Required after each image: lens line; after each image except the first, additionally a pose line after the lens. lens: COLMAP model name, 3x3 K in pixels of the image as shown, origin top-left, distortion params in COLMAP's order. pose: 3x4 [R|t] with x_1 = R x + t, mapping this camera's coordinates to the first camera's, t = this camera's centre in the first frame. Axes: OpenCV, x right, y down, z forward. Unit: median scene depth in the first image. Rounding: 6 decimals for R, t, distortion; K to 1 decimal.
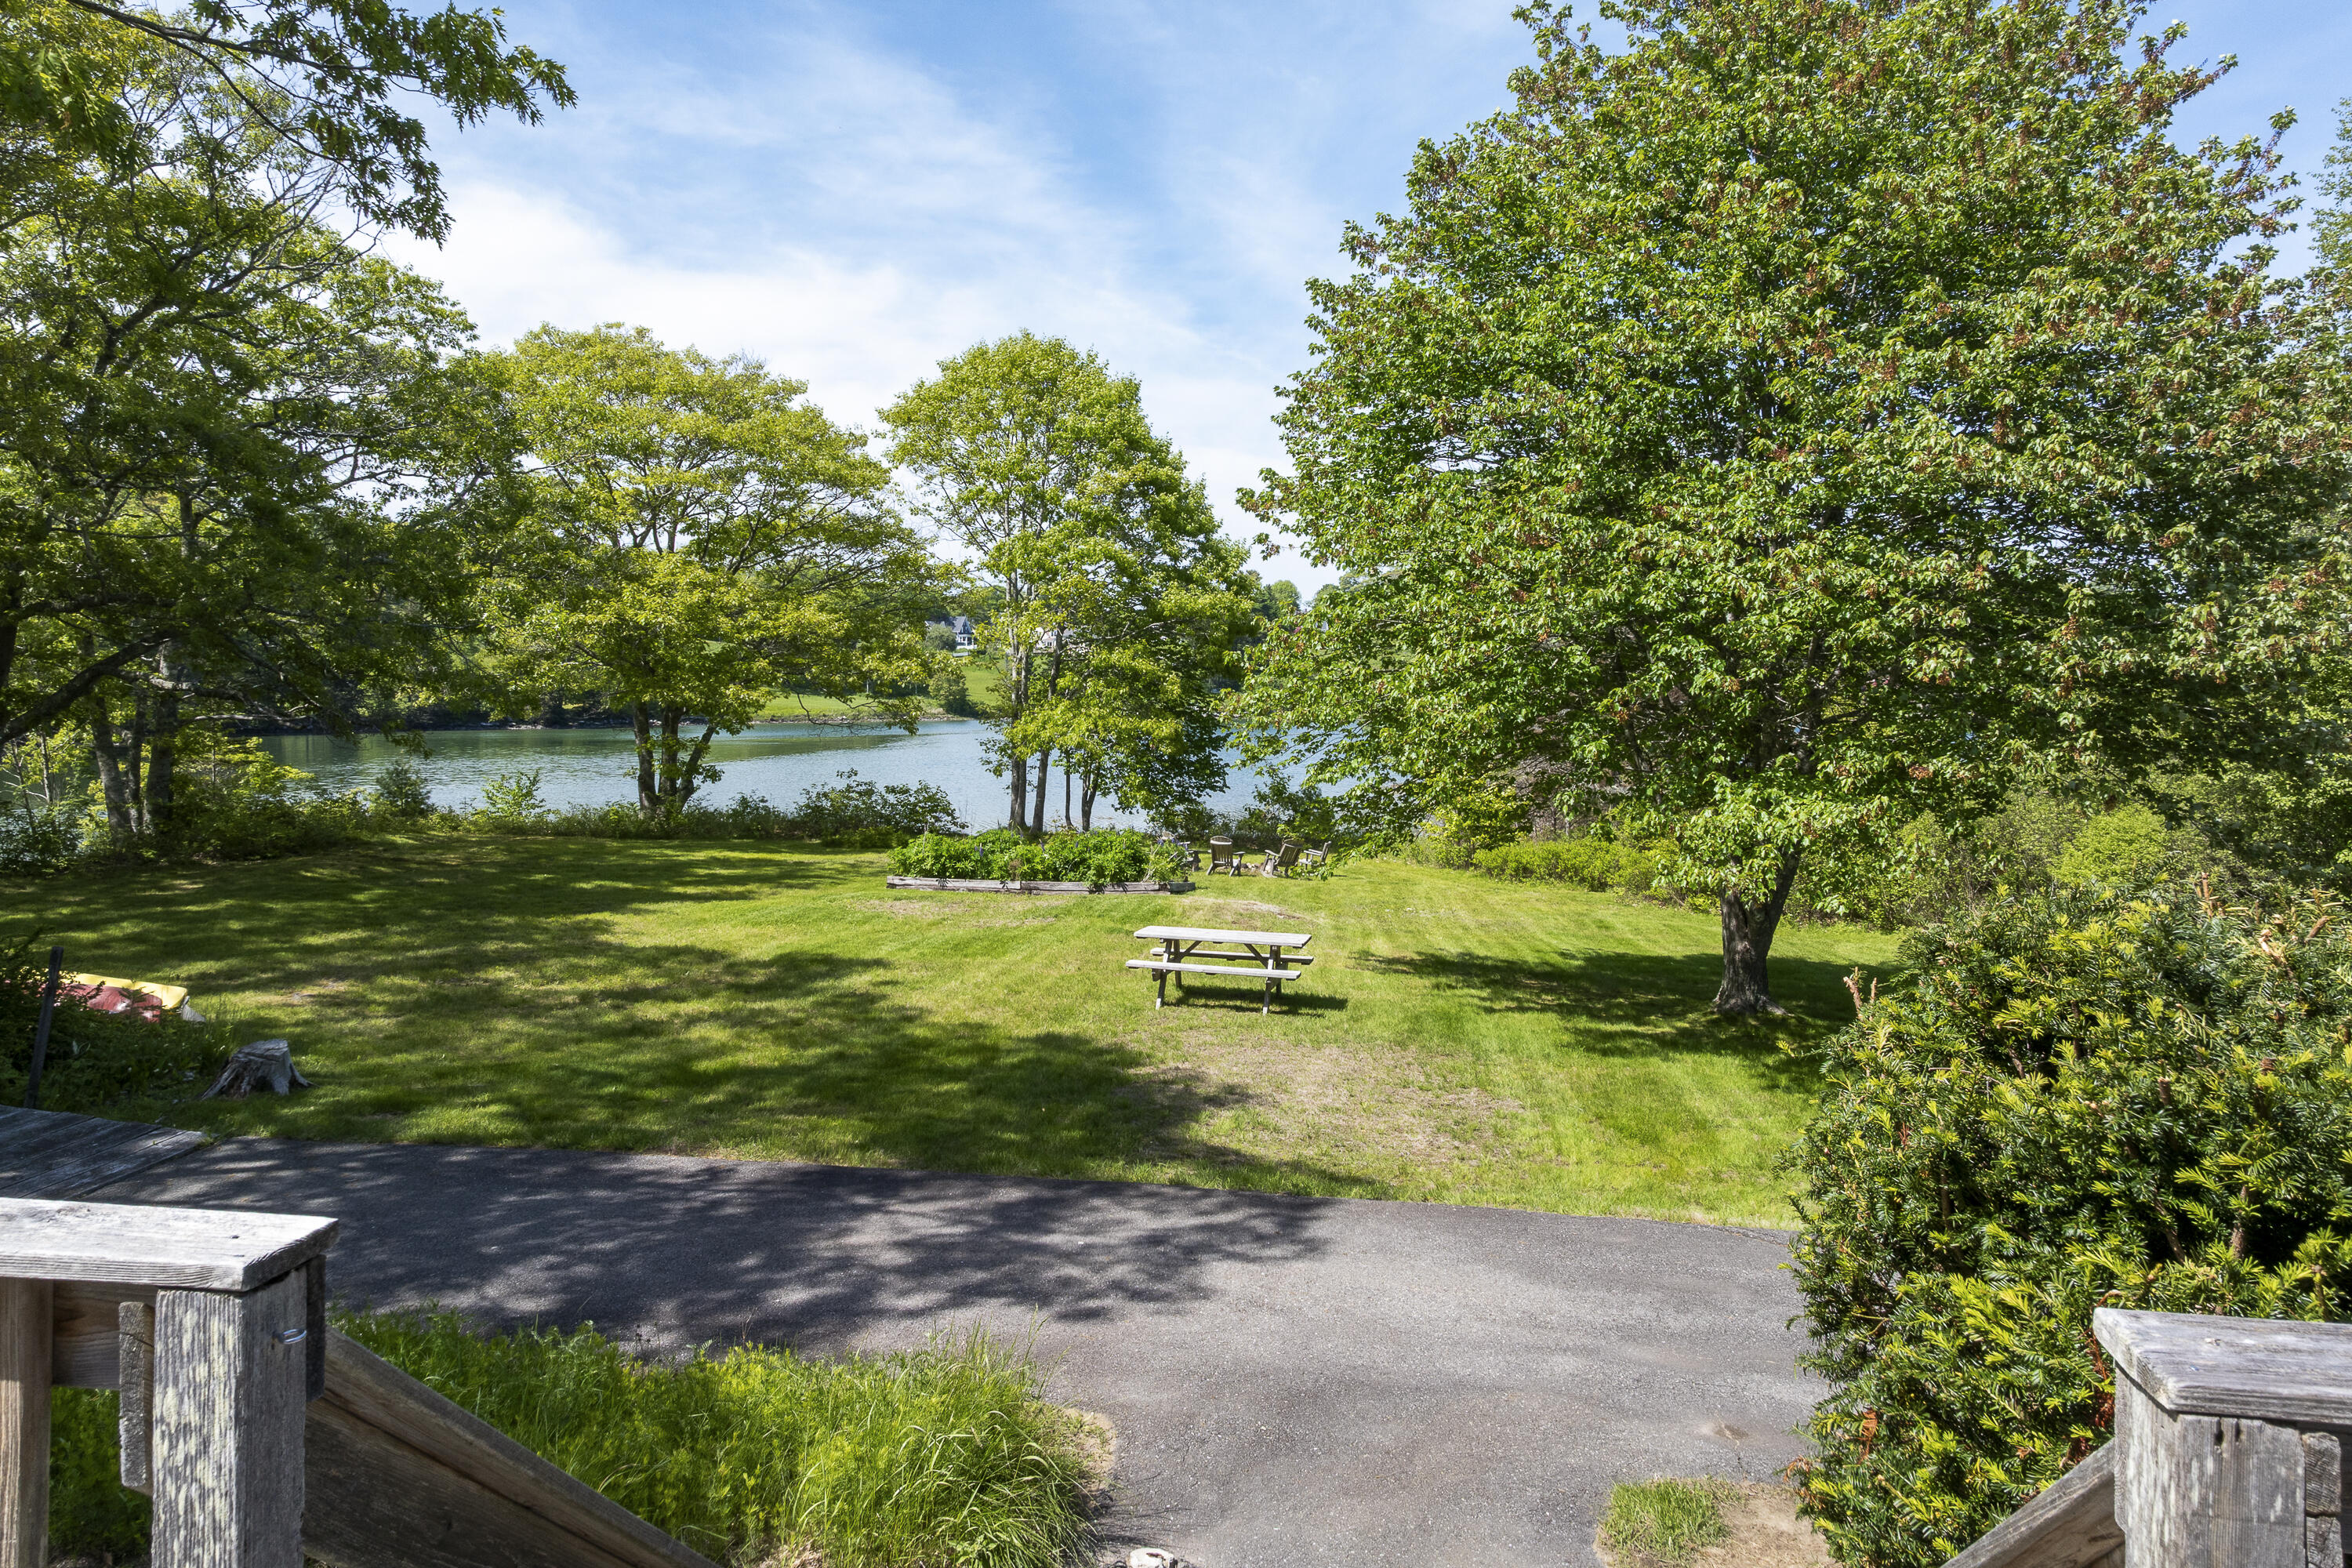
lens RADIAL K [[1643.8, 0, 1181.6], [0, 1643.8, 651.9], [0, 0, 1]] dist [-0.005299, -0.003547]
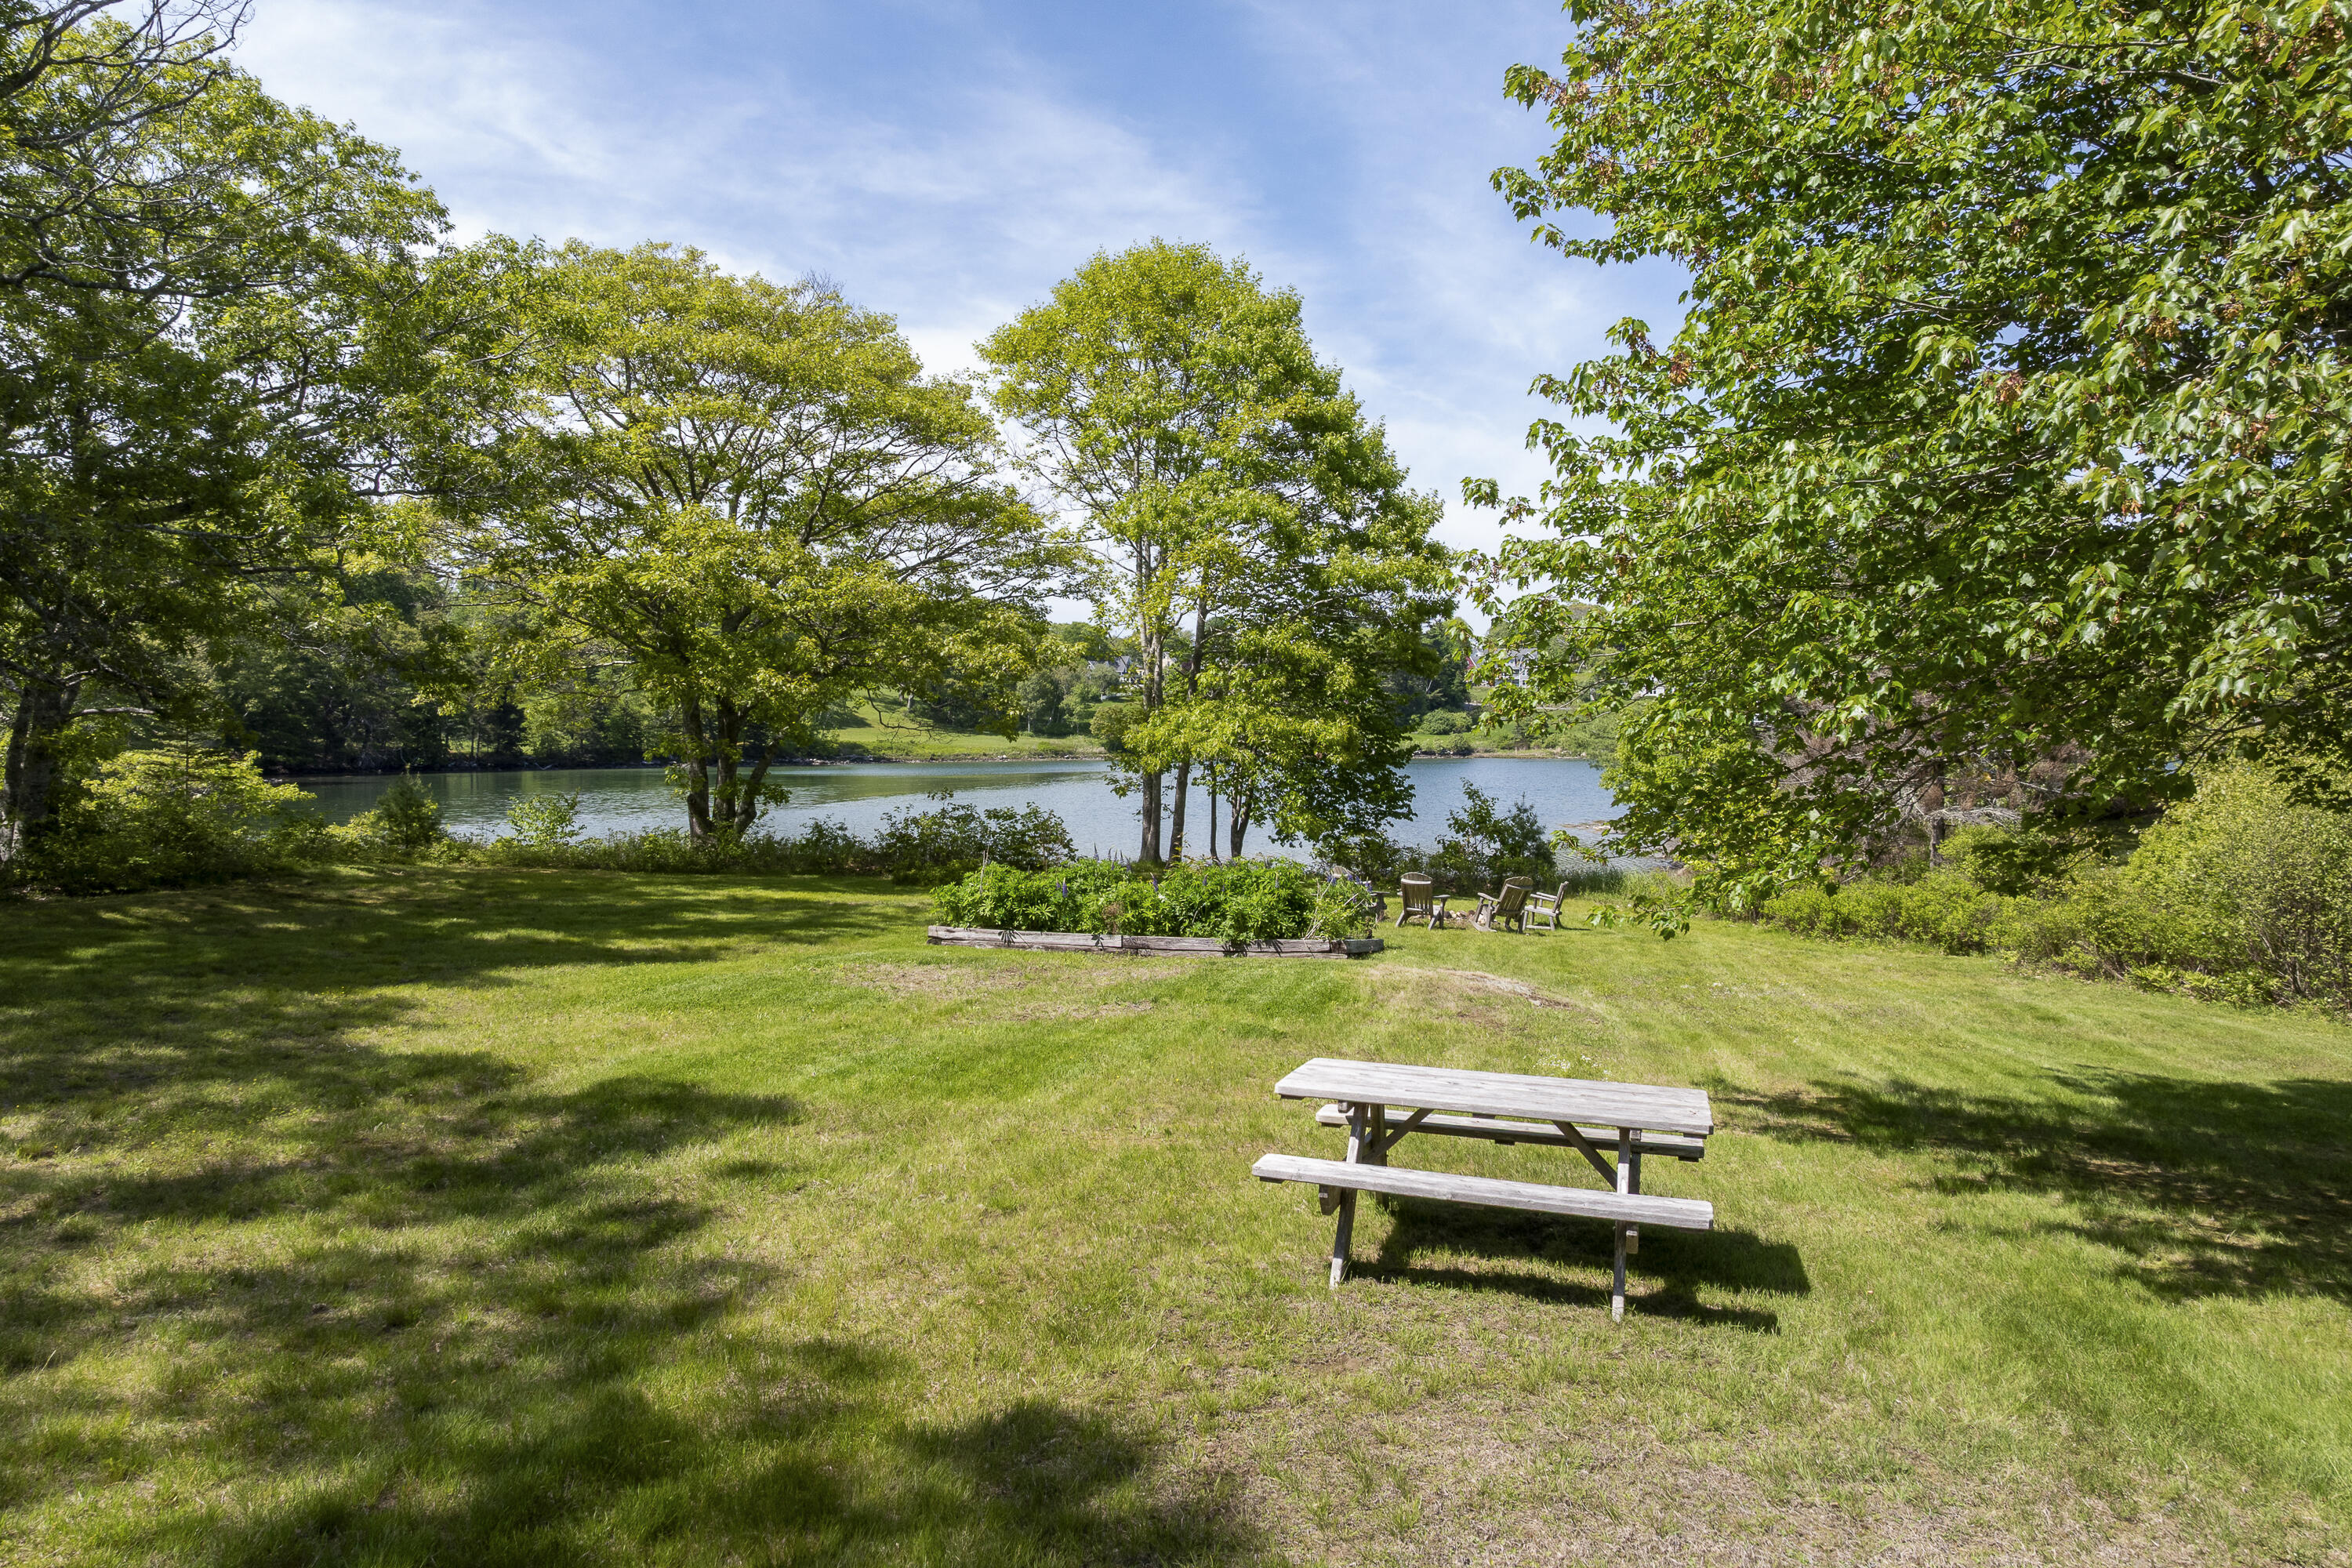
lens RADIAL K [[1635.1, 0, 1206.5], [0, 1635.1, 642.0], [0, 0, 1]] dist [-0.008086, -0.002923]
pose [[0.996289, -0.005842, -0.085872, -0.004083], [0.002966, 0.999432, -0.033573, 0.029534], [0.086019, 0.033193, 0.995740, 0.233802]]
